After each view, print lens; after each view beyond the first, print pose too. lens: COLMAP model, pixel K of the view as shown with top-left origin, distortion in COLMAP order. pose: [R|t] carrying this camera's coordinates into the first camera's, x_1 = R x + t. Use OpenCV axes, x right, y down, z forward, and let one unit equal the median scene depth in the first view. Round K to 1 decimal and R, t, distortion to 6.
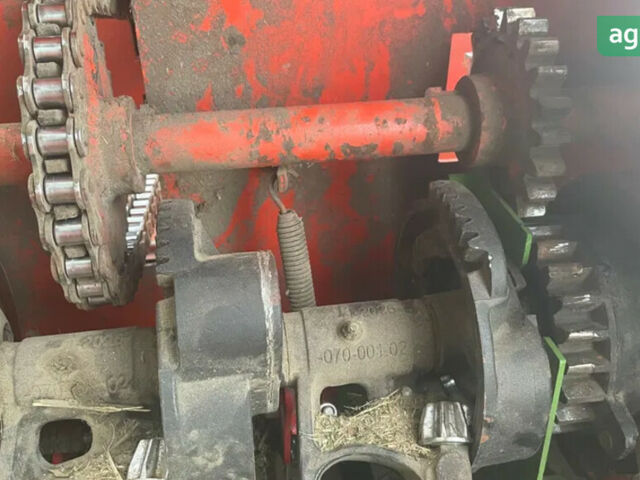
lens RADIAL K [[640.1, 0, 320.0], [0, 640.1, 240.0], [0, 0, 1]] dist [0.117557, -0.220402]
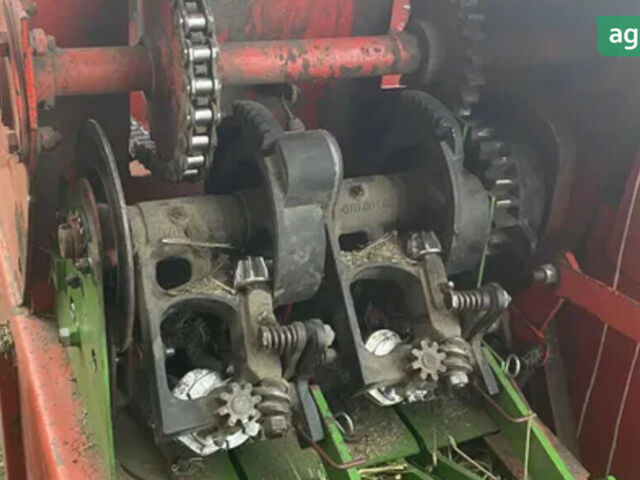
lens RADIAL K [[848.8, 0, 320.0], [0, 848.8, 240.0], [0, 0, 1]] dist [0.031132, -0.011008]
pose [[0.958606, -0.050249, 0.280267, -0.611109], [0.054767, 0.998465, -0.008308, 0.275474], [-0.279420, 0.023314, 0.959886, -0.865497]]
